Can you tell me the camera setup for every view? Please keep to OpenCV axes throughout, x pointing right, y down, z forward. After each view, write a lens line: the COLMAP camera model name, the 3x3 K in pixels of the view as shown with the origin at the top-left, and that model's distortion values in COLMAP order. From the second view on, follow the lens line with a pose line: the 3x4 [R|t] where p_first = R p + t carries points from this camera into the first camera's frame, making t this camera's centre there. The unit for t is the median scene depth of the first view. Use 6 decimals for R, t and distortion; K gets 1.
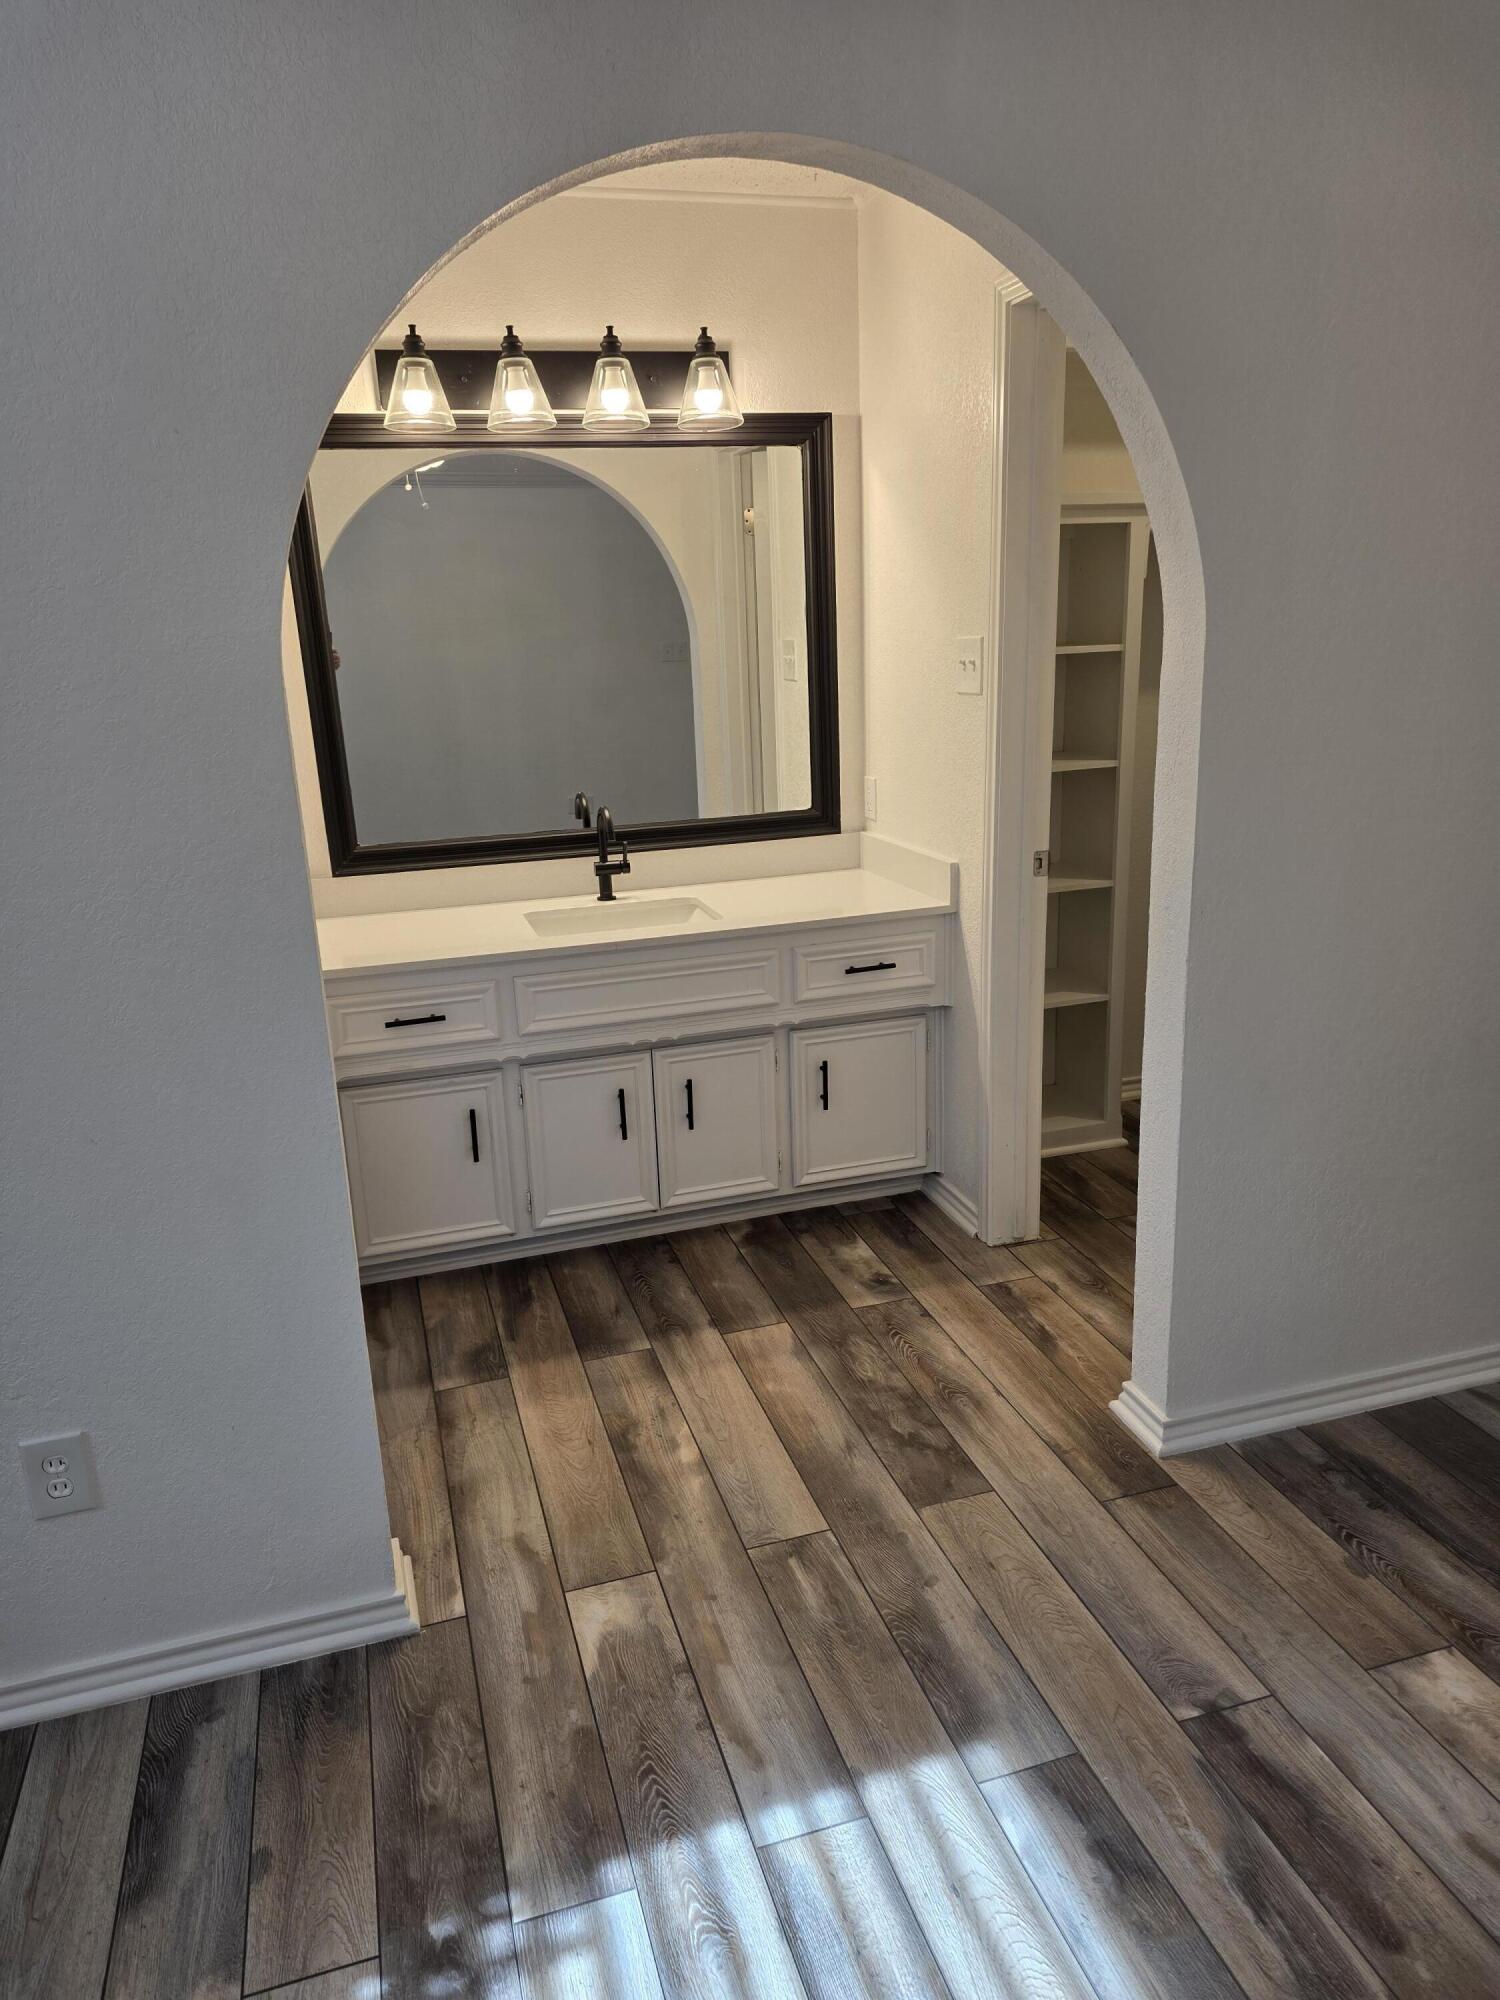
lens RADIAL K [[1331.1, 0, 754.9], [0, 1331.1, 989.3], [0, 0, 1]] dist [0.010127, -0.000417]
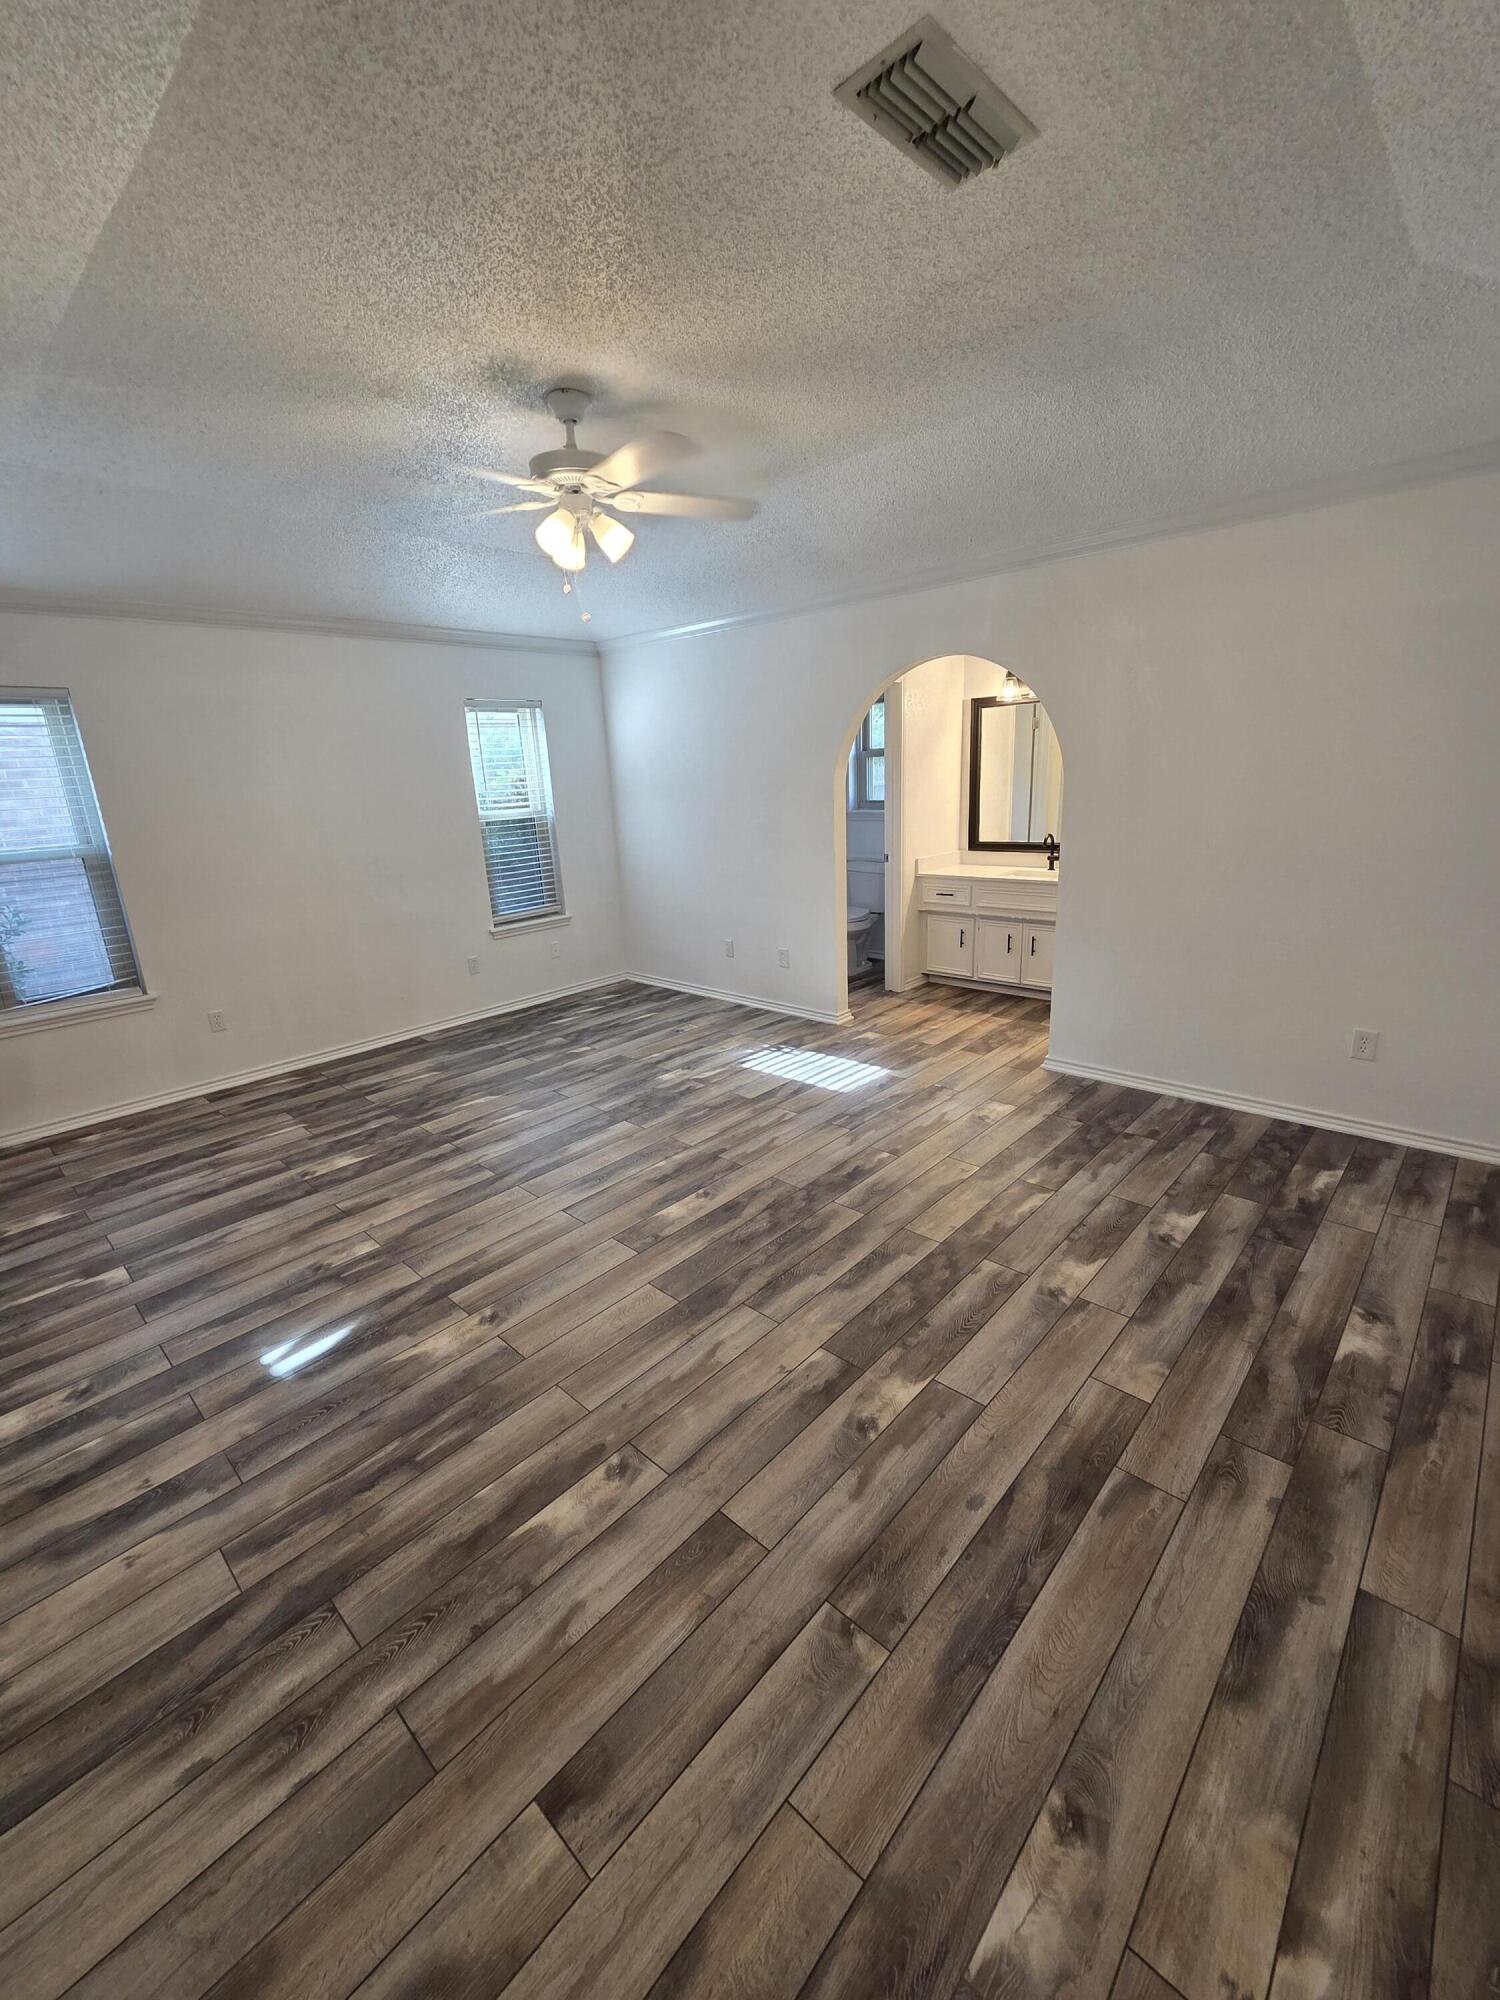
lens RADIAL K [[826.1, 0, 735.1], [0, 826.1, 998.0], [0, 0, 1]] dist [-0.004037, 0.002261]
pose [[0.482175, 0.241232, -0.842208, 1.452772], [-0.202580, 0.965989, 0.160707, 0.056694], [0.852331, 0.093126, 0.514645, -0.477966]]
